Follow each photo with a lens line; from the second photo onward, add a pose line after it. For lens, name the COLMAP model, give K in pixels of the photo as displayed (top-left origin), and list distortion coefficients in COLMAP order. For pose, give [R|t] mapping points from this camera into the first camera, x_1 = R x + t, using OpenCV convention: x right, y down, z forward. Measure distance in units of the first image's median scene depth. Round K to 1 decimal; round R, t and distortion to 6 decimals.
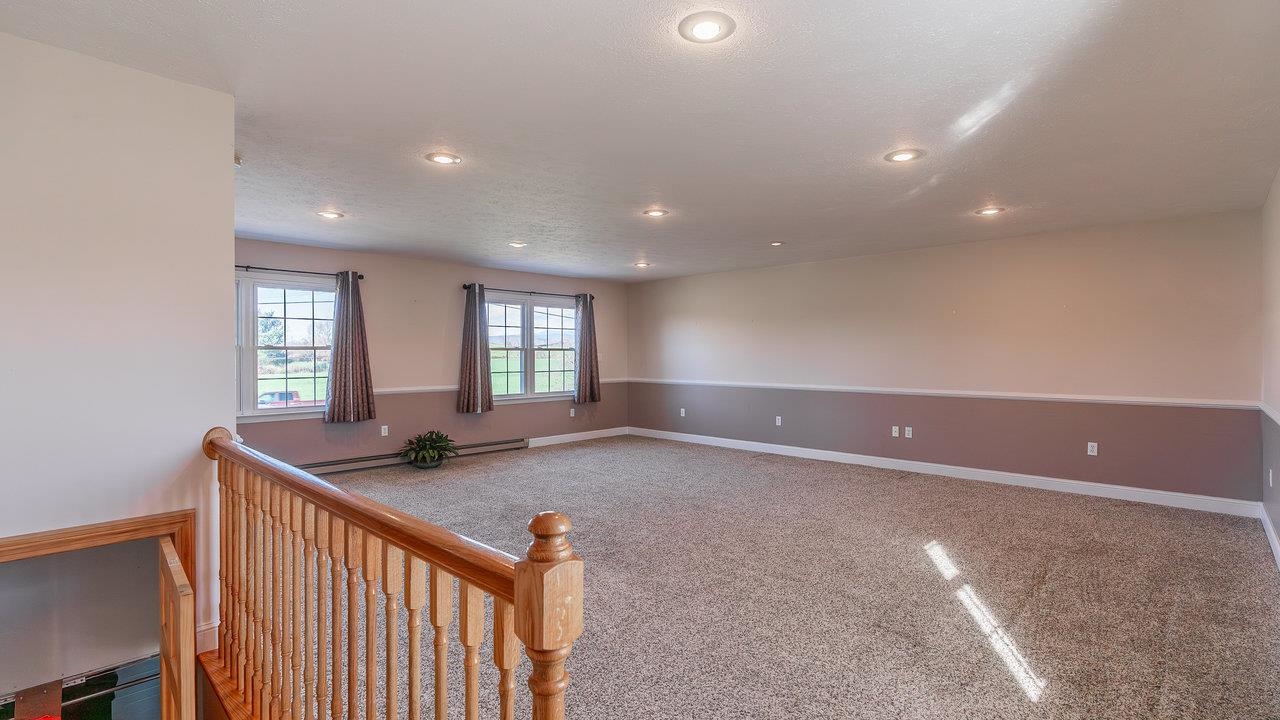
lens RADIAL K [[588.9, 0, 649.5], [0, 588.9, 363.9], [0, 0, 1]] dist [-0.012224, 0.003478]
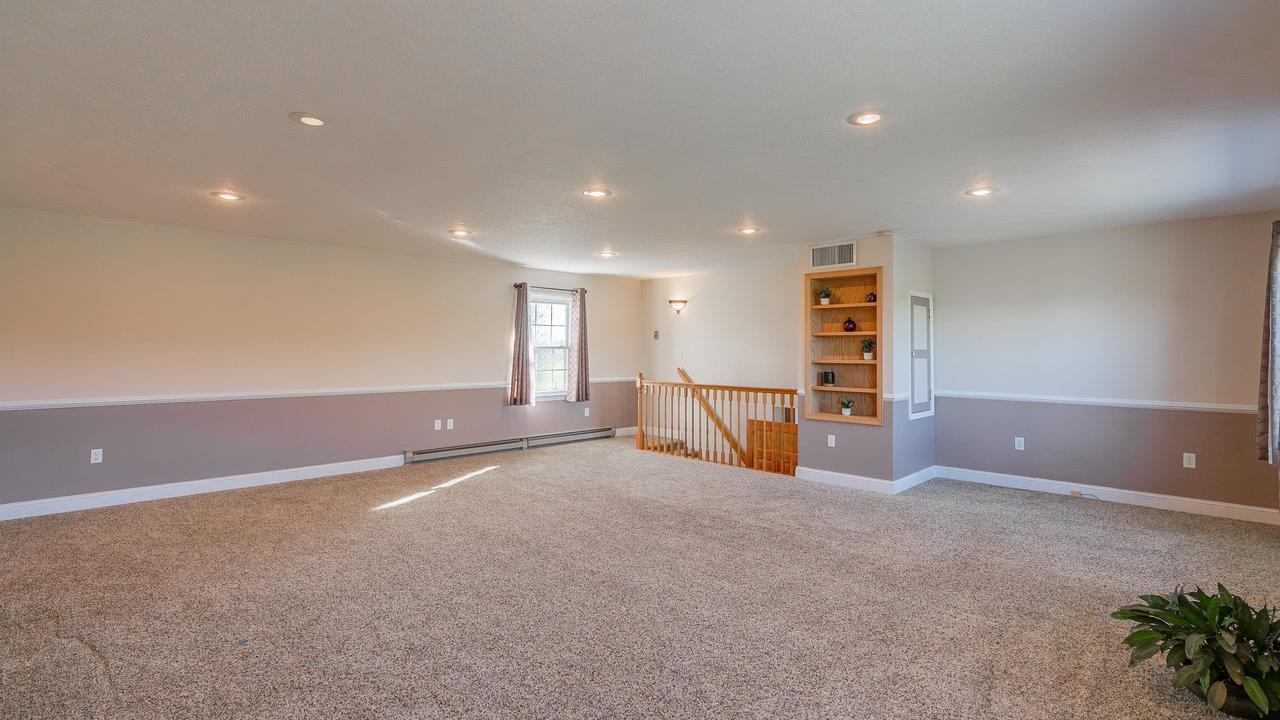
lens RADIAL K [[588.9, 0, 640.7], [0, 588.9, 337.7], [0, 0, 1]] dist [-0.012224, 0.003478]
pose [[-0.999622, -0.001618, 0.027453, -0.052408], [-0.001924, 0.999936, -0.011117, -0.023234], [-0.027434, -0.011165, -0.999561, 1.301999]]
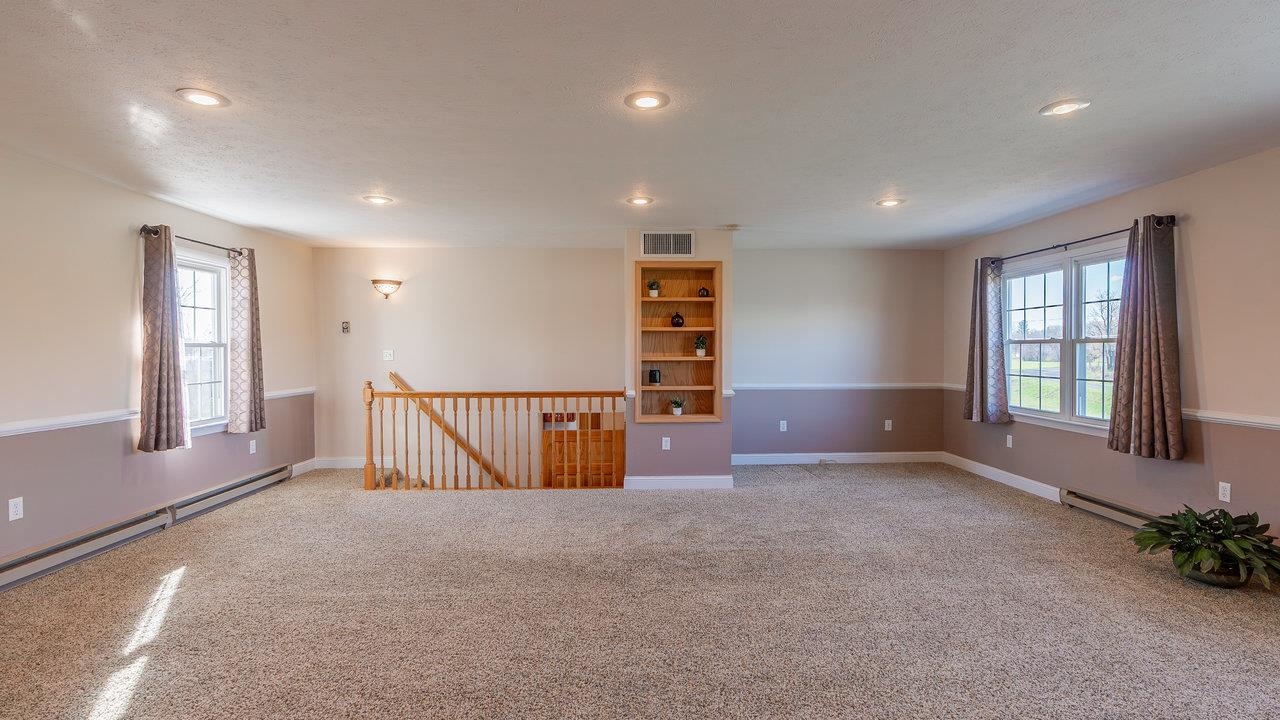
lens RADIAL K [[588.9, 0, 643.0], [0, 588.9, 360.6], [0, 0, 1]] dist [-0.012224, 0.003478]
pose [[-0.702452, 0.018163, -0.711499, 0.289241], [-0.002447, 0.999607, 0.027933, -0.018438], [0.711727, 0.021362, -0.702132, 0.974021]]
